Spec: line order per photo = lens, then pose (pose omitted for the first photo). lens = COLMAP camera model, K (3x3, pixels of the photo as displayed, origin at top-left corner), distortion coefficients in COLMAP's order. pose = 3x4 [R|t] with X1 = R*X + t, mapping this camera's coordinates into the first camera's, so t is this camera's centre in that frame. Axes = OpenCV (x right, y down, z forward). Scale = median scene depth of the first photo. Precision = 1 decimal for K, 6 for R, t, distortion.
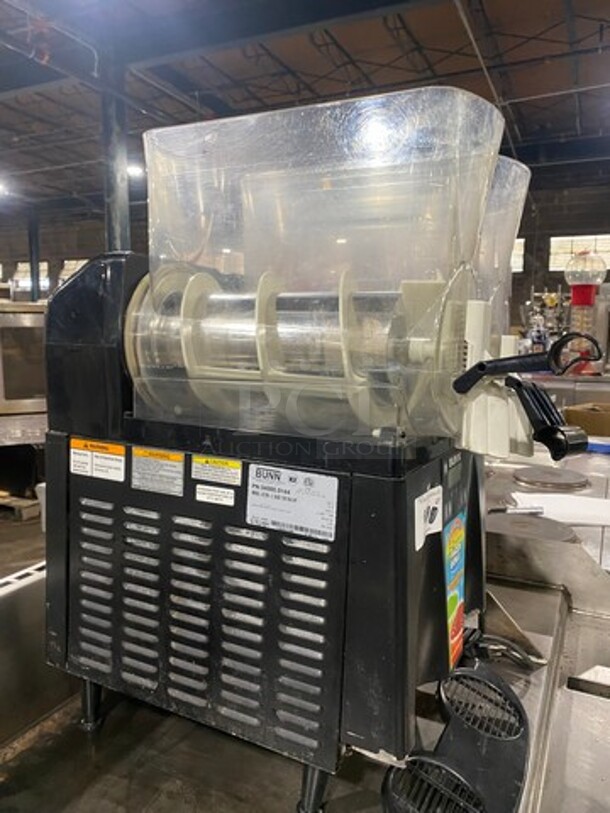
lens RADIAL K [[613.9, 0, 304.3], [0, 613.9, 407.0], [0, 0, 1]] dist [-0.011693, -0.003160]
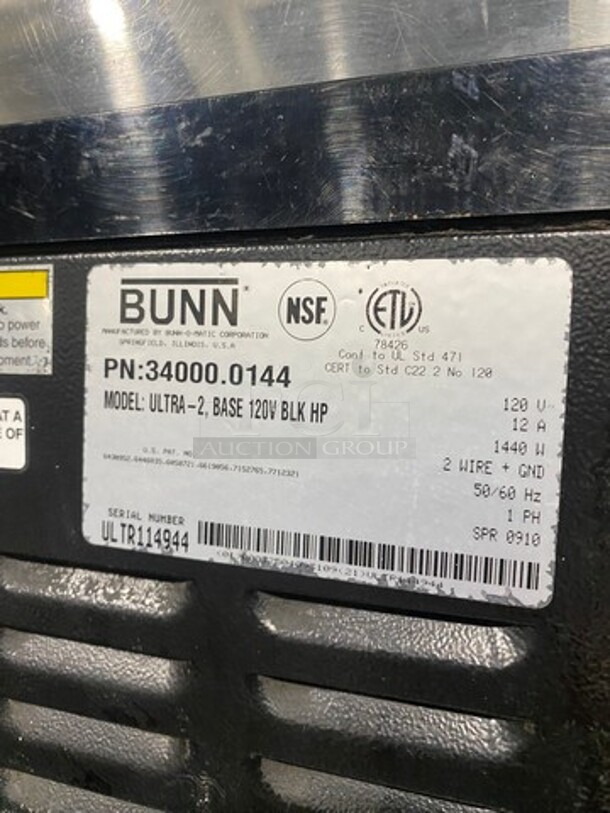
lens RADIAL K [[613.9, 0, 303.3], [0, 613.9, 405.5], [0, 0, 1]] dist [-0.011693, -0.003160]
pose [[0.985277, -0.029856, 0.168338, -0.052720], [0.034203, 0.999151, -0.022986, 0.149531], [-0.167509, 0.028406, 0.985461, 0.778493]]
